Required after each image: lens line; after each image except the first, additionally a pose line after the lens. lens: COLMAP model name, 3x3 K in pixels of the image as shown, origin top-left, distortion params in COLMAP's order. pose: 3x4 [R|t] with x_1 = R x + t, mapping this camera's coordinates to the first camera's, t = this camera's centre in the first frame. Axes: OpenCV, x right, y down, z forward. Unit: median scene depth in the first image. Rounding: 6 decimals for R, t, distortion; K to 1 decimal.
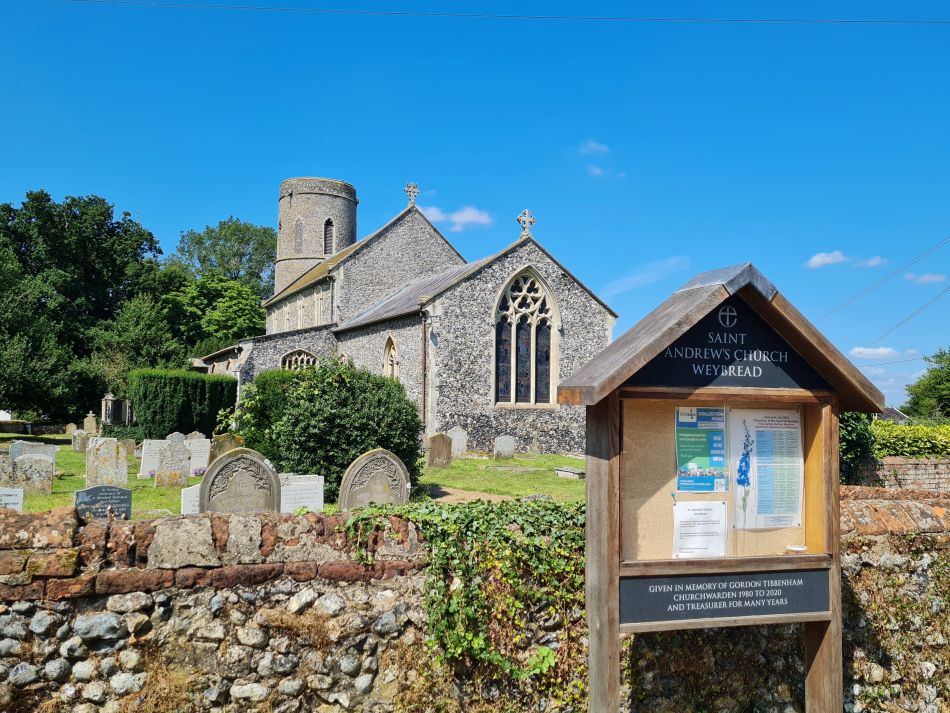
lens RADIAL K [[806.0, 0, 474.0], [0, 806.0, 369.8], [0, 0, 1]] dist [0.023951, 0.011372]
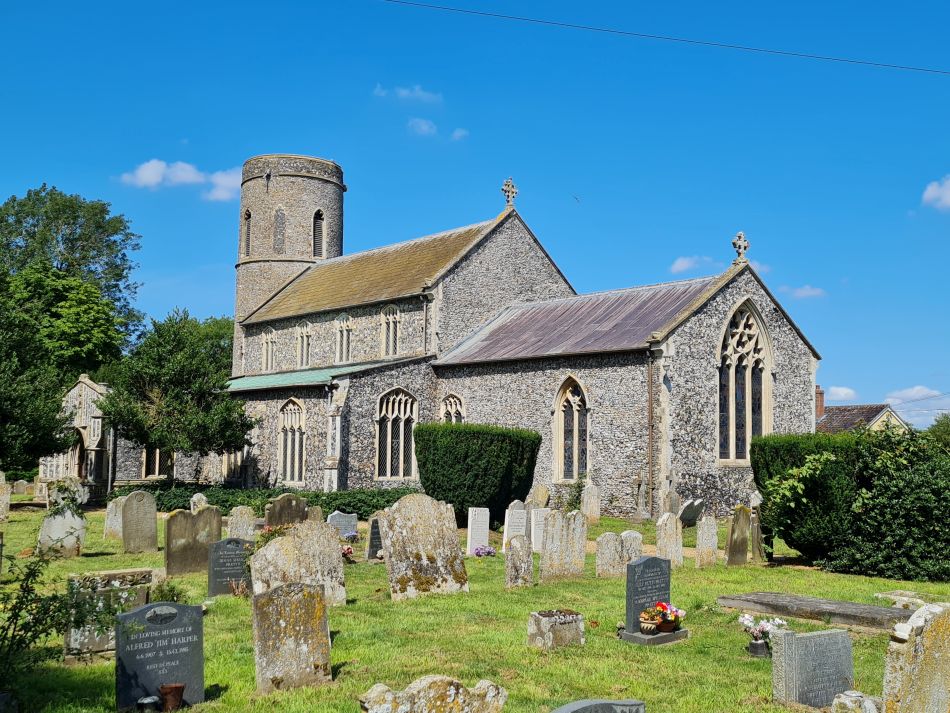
lens RADIAL K [[1087.9, 0, 476.7], [0, 1087.9, 361.1], [0, 0, 1]] dist [0.032987, 0.000000]
pose [[0.975817, 0.020721, 0.217606, -0.459195], [-0.013294, 0.999280, -0.035538, -0.017733], [-0.218186, 0.031786, 0.975390, -0.058943]]
